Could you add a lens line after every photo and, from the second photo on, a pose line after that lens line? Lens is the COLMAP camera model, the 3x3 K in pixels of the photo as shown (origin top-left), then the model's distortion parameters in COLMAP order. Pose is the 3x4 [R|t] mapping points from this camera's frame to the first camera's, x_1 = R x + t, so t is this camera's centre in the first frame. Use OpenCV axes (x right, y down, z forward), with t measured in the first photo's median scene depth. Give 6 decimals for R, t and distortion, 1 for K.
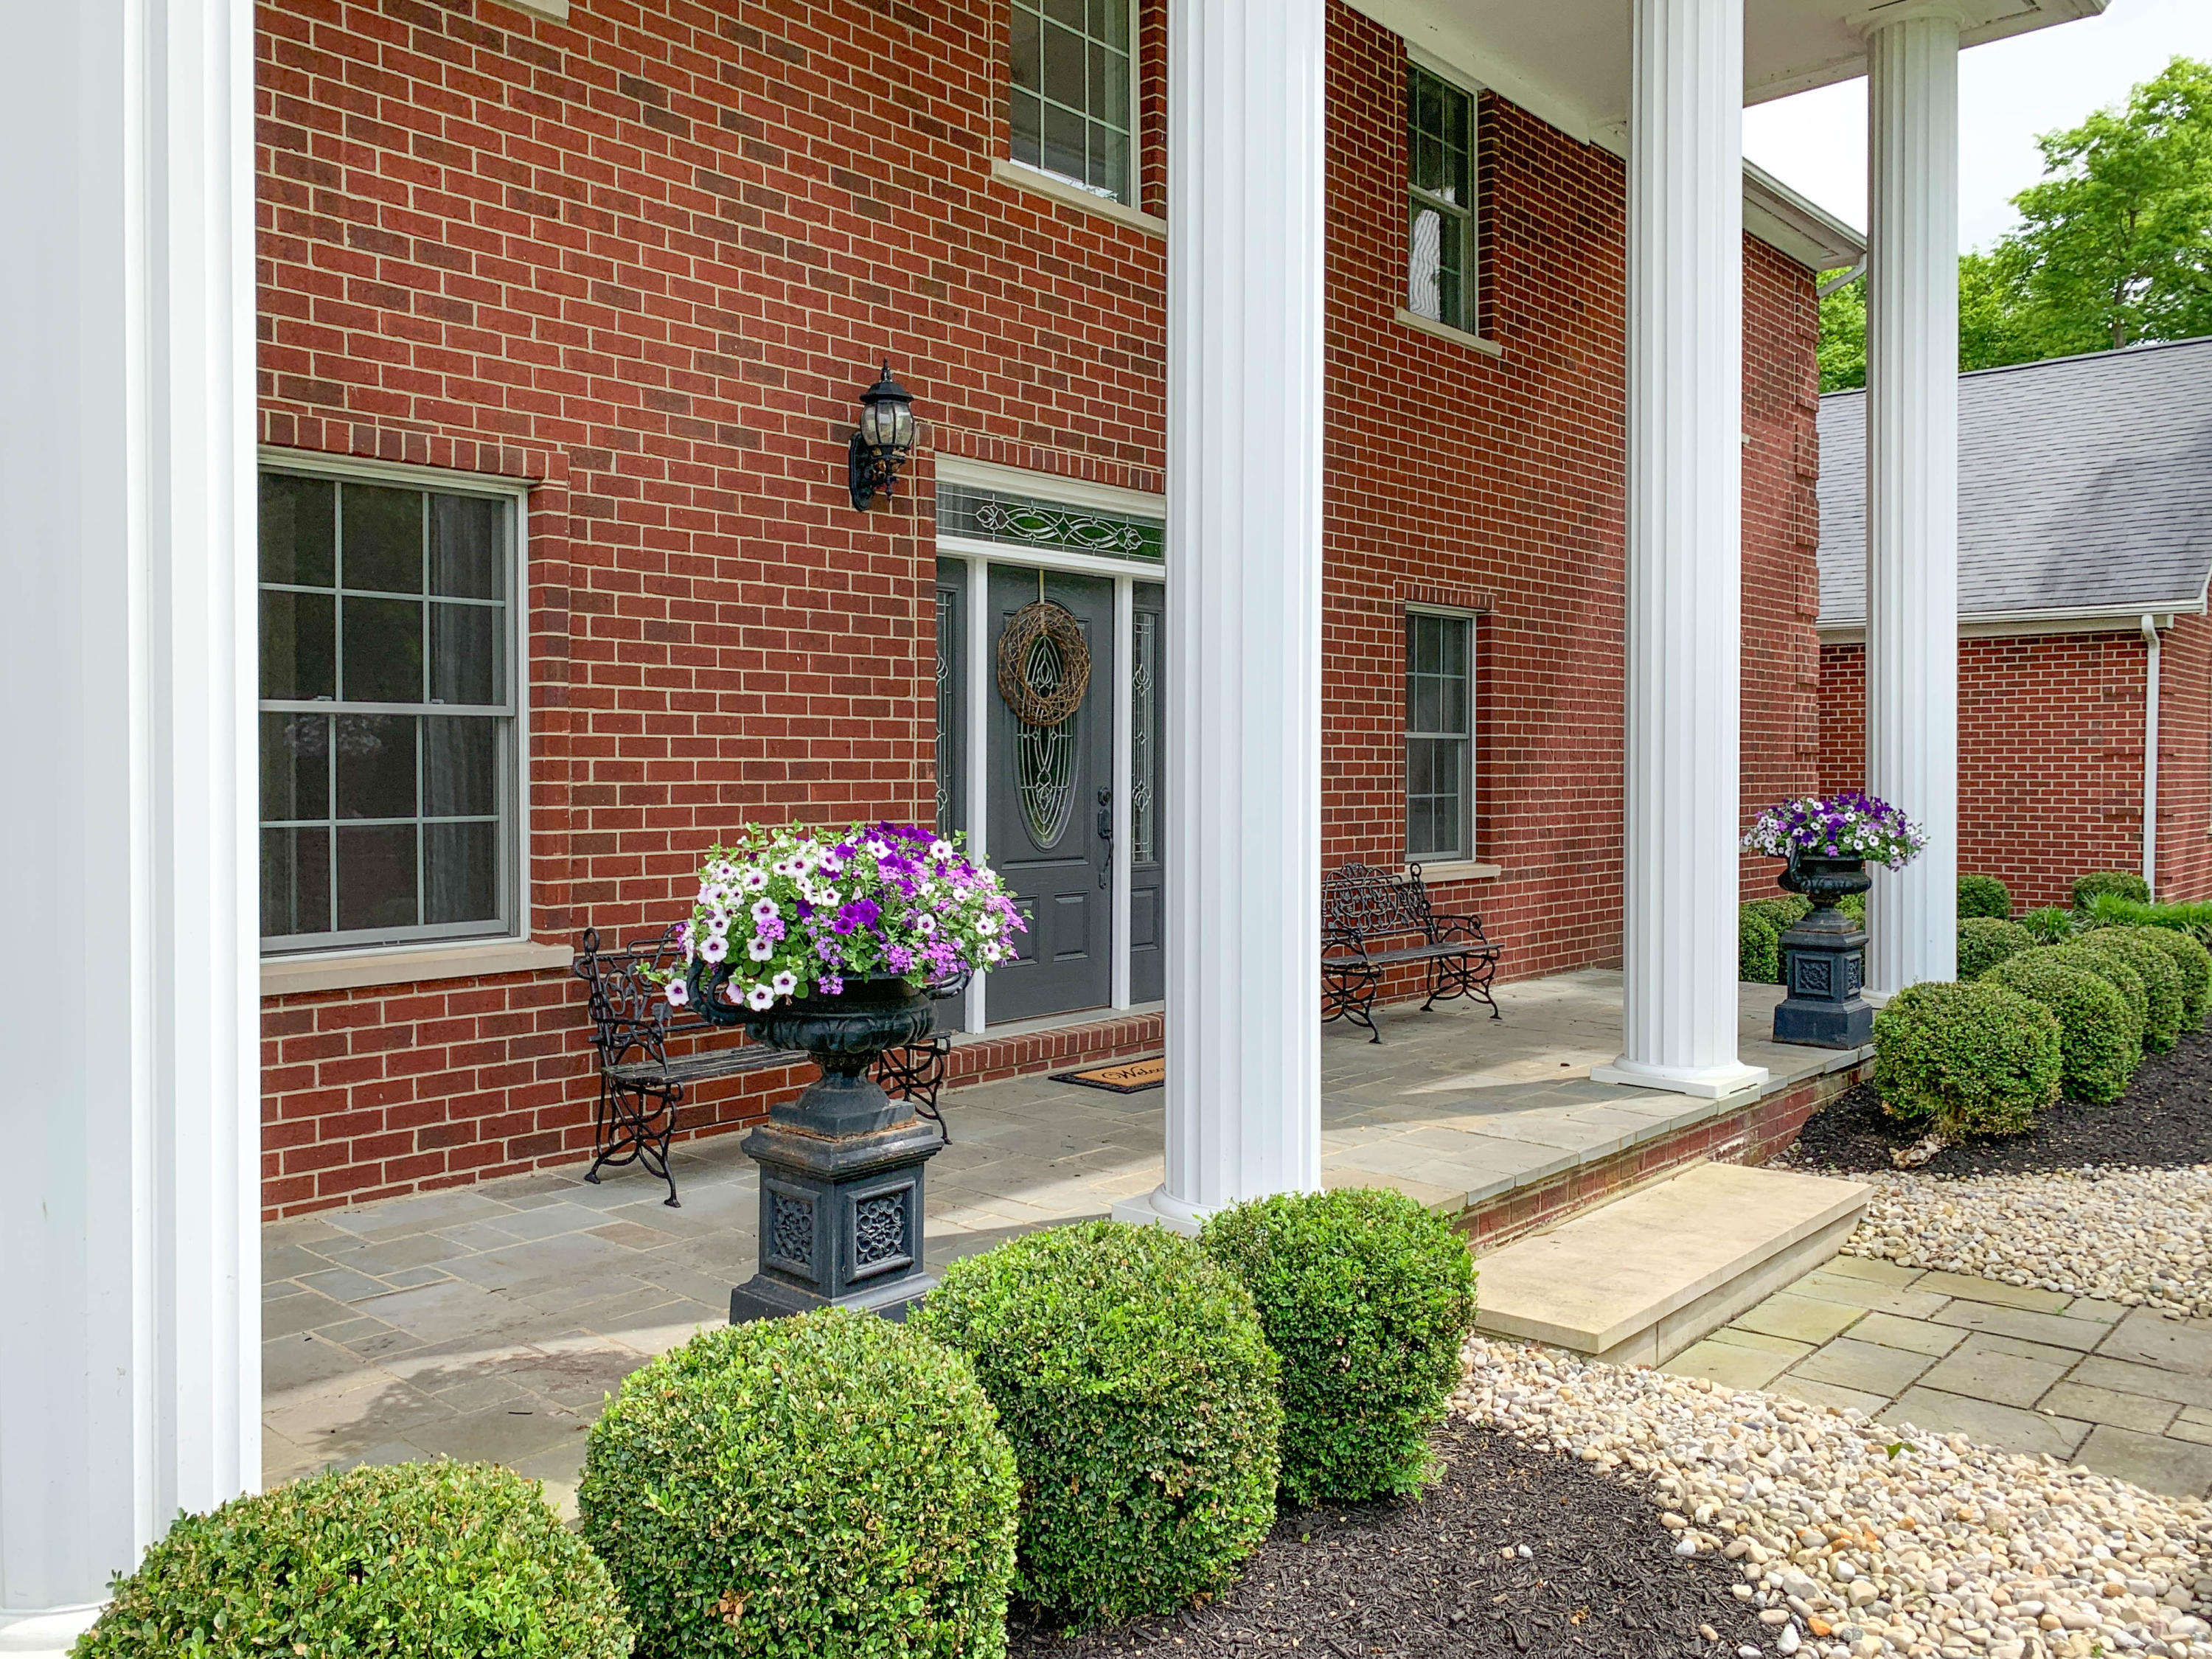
lens RADIAL K [[1709.2, 0, 1108.8], [0, 1709.2, 796.6], [0, 0, 1]] dist [-0.005551, -0.009454]
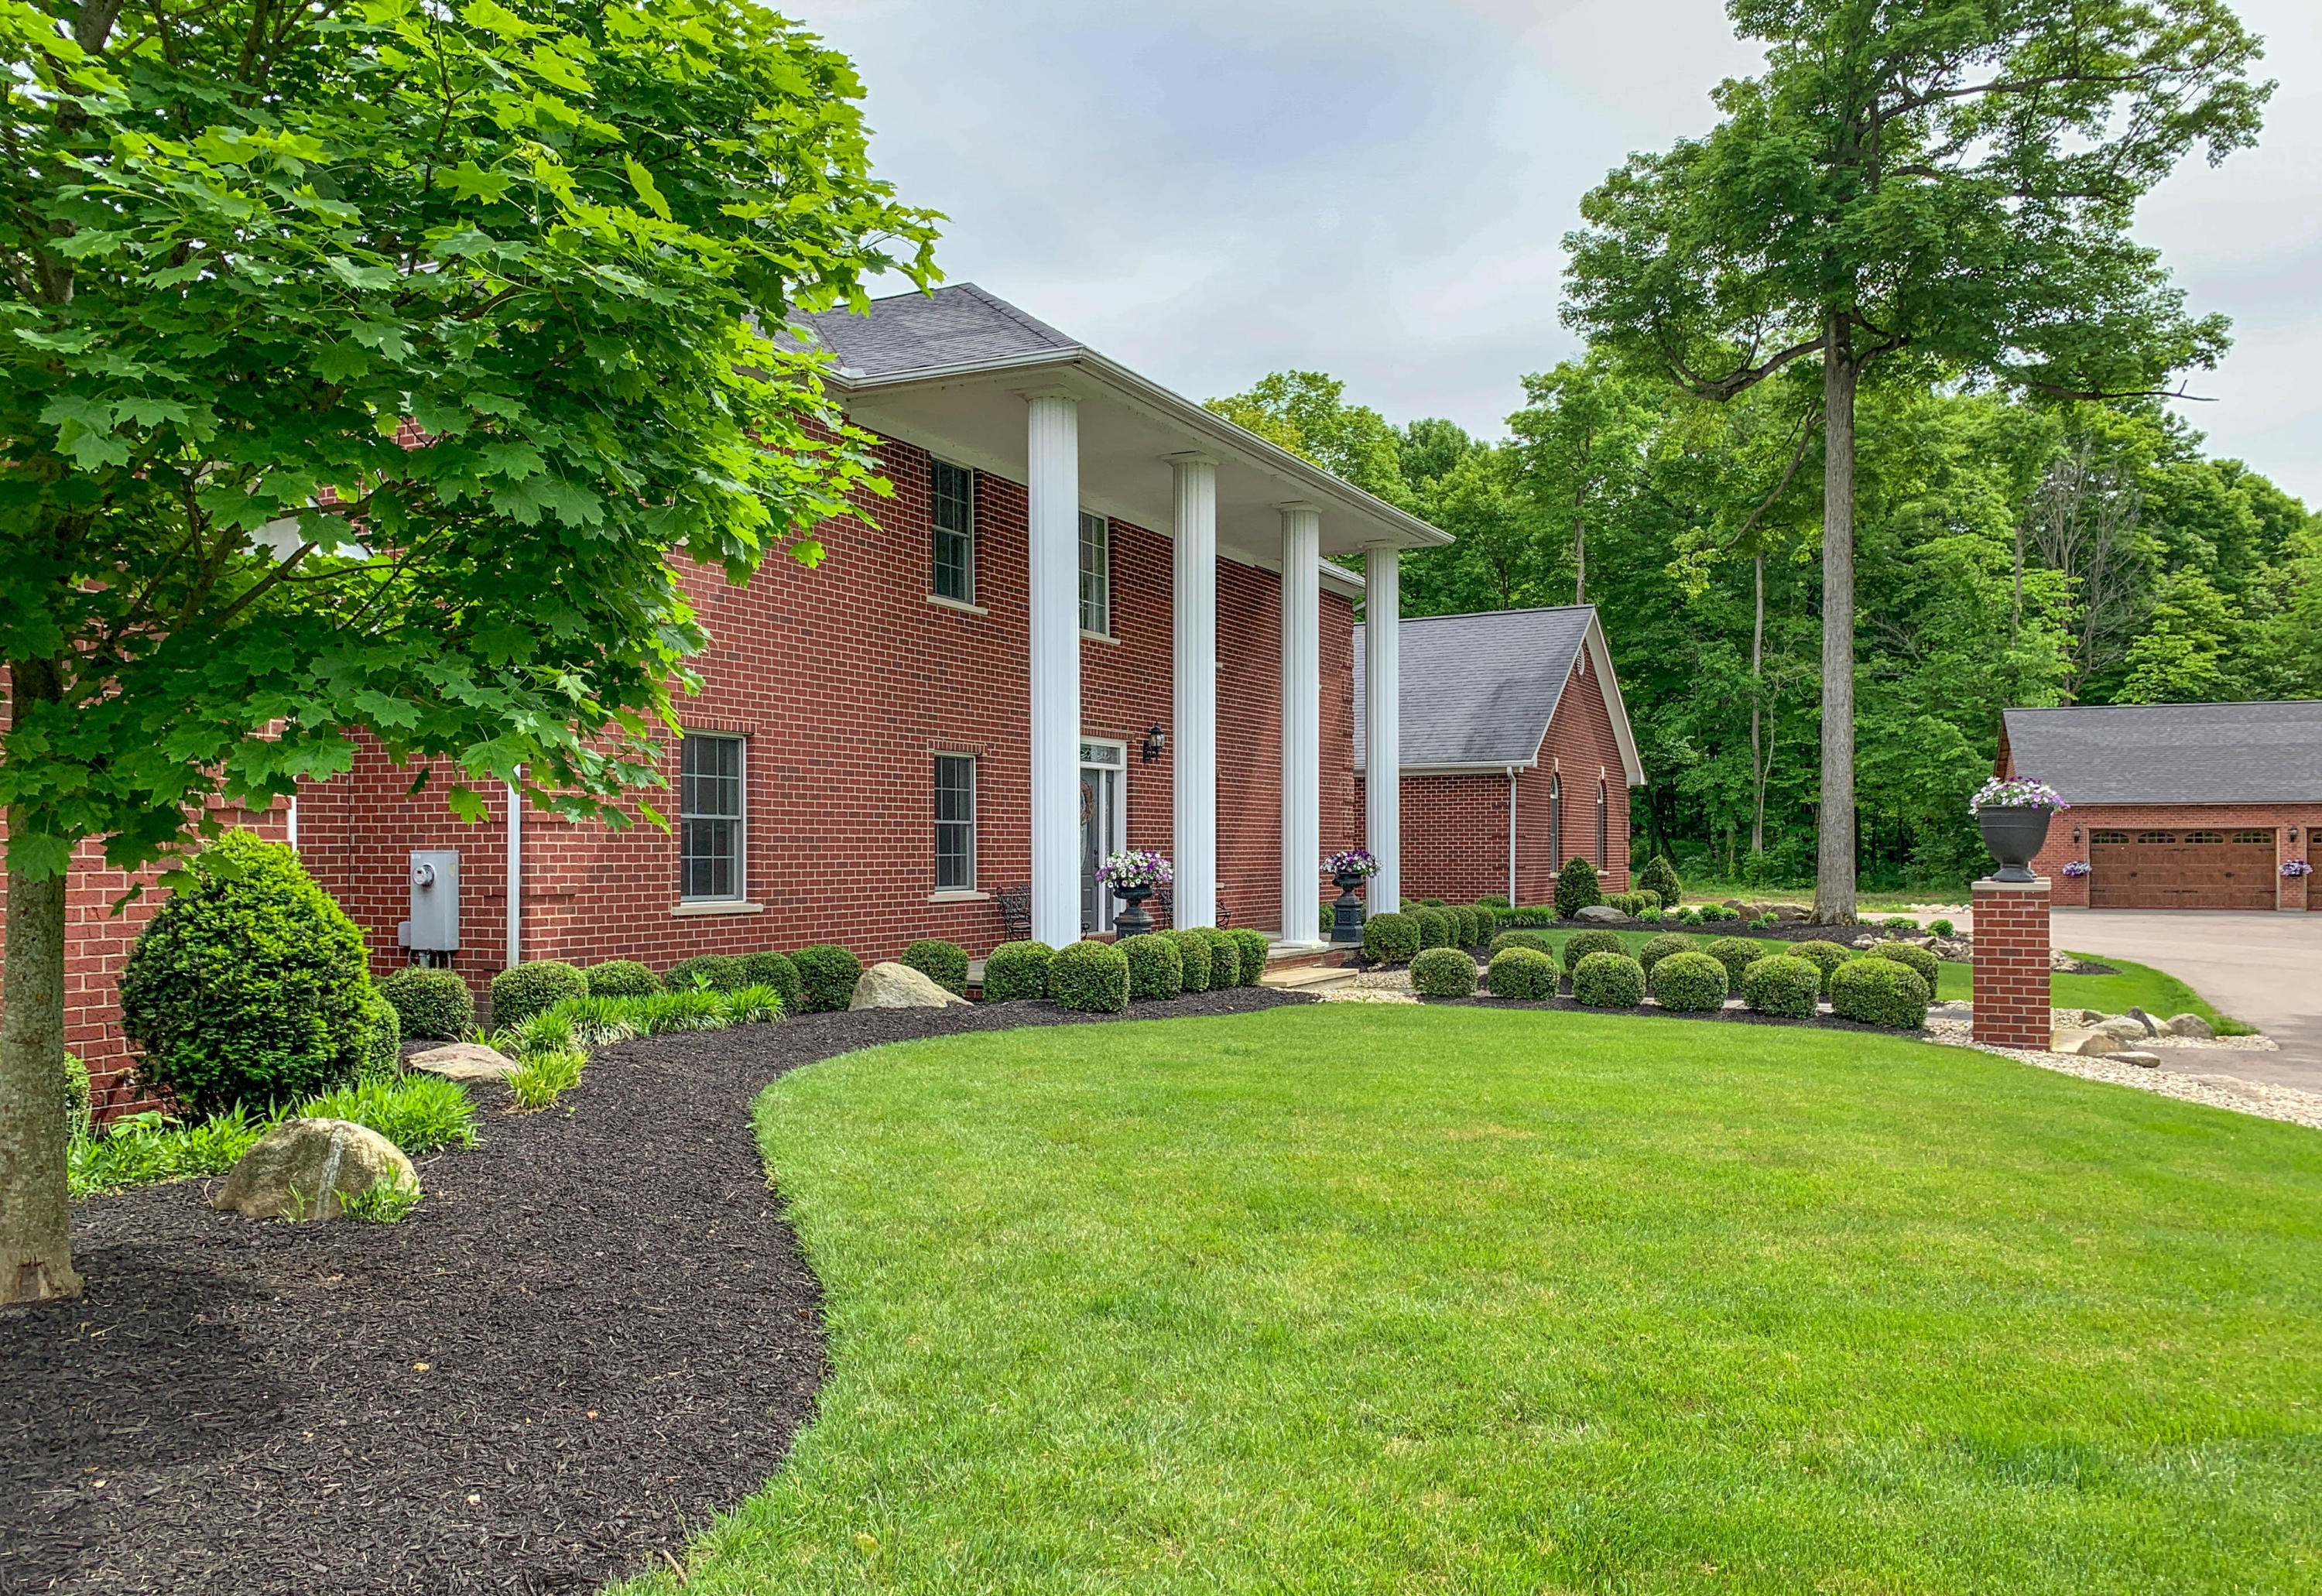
lens RADIAL K [[1789.9, 0, 1160.7], [0, 1789.9, 874.8], [0, 0, 1]] dist [-0.000531, -0.000908]
pose [[0.964495, -0.007180, 0.264004, -0.383412], [0.008410, 0.999958, -0.003529, 0.027962], [-0.263968, 0.005624, 0.964515, -1.030662]]
